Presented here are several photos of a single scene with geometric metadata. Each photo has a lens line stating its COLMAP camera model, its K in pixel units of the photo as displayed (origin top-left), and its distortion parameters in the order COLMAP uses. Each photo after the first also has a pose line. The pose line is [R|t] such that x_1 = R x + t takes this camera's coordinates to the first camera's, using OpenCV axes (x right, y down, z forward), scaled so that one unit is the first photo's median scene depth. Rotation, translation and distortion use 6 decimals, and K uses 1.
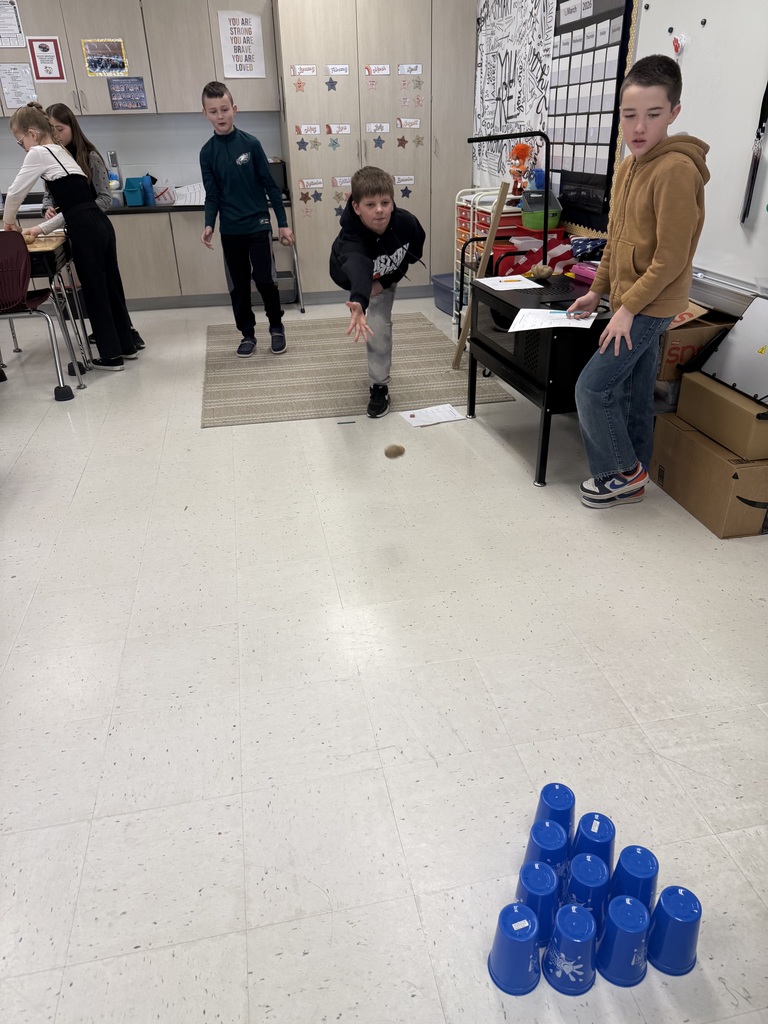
lens RADIAL K [[710.8, 0, 387.5], [0, 710.8, 518.5], [0, 0, 1]] dist [0.006264, -0.014834]
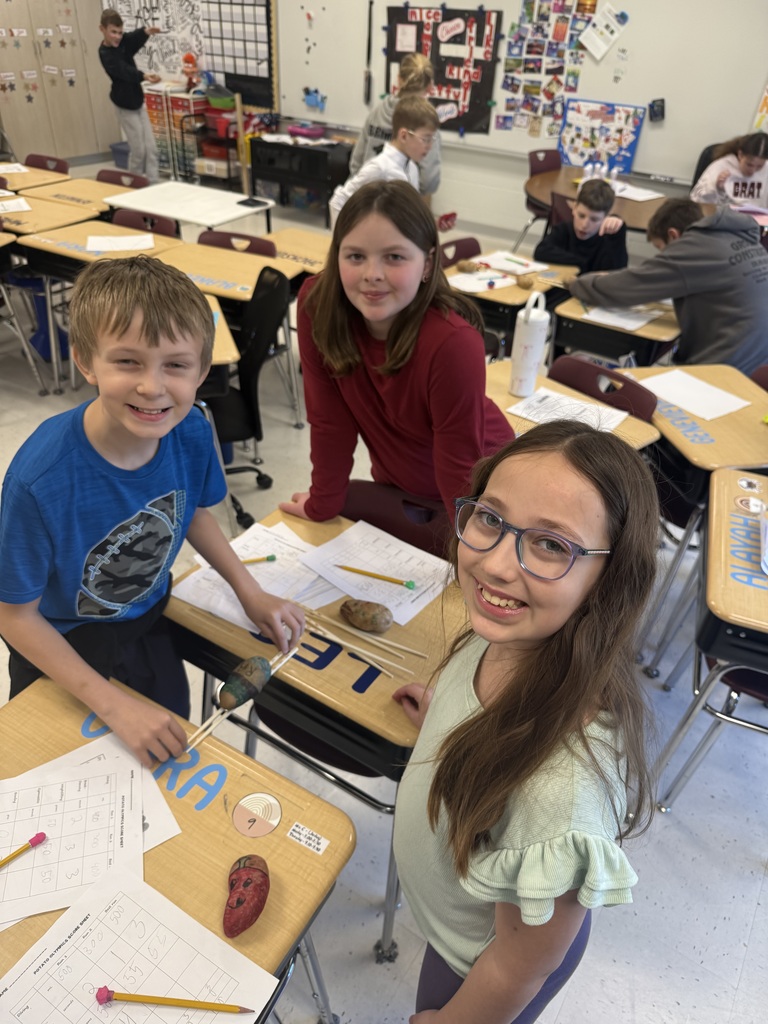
lens RADIAL K [[710.8, 0, 380.2], [0, 710.8, 513.8], [0, 0, 1]] dist [0.006264, -0.014834]
pose [[0.694901, -0.375885, 0.613044, -1.092917], [0.287884, 0.926628, 0.241833, 0.225676], [-0.658965, 0.008436, 0.752126, -0.618621]]
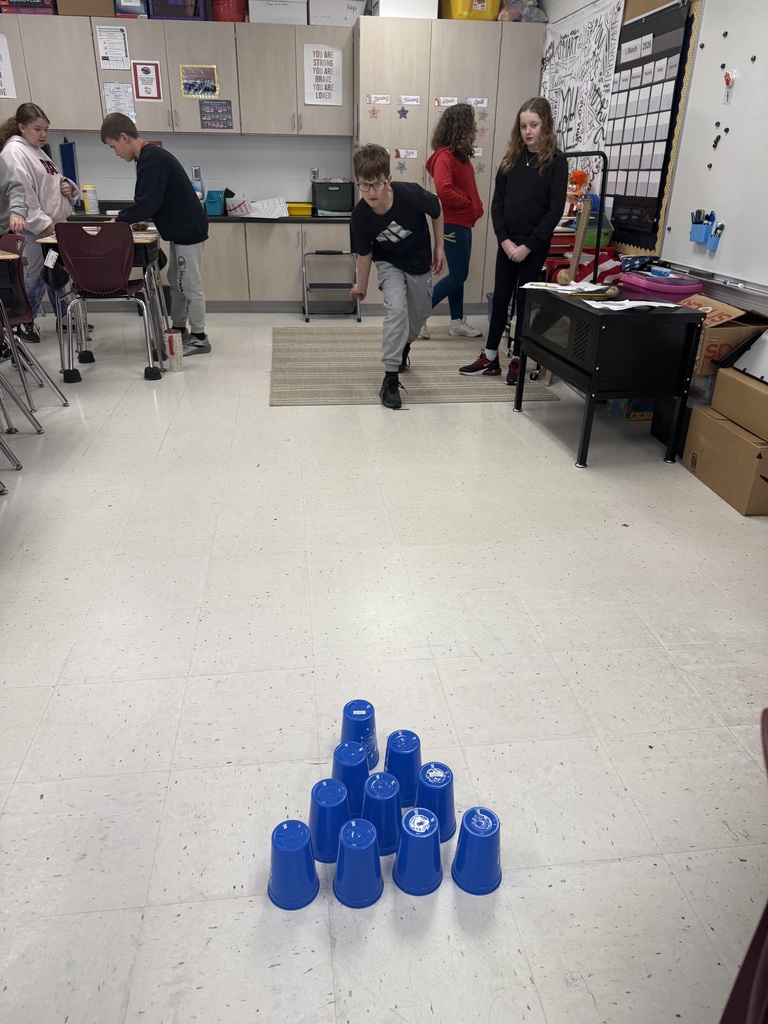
lens RADIAL K [[710.8, 0, 380.1], [0, 710.8, 515.4], [0, 0, 1]] dist [0.006264, -0.014834]
pose [[0.996370, 0.066280, -0.053426, -0.021432], [-0.068878, 0.996453, -0.048352, 0.079249], [0.050031, 0.051856, 0.997401, -0.072691]]
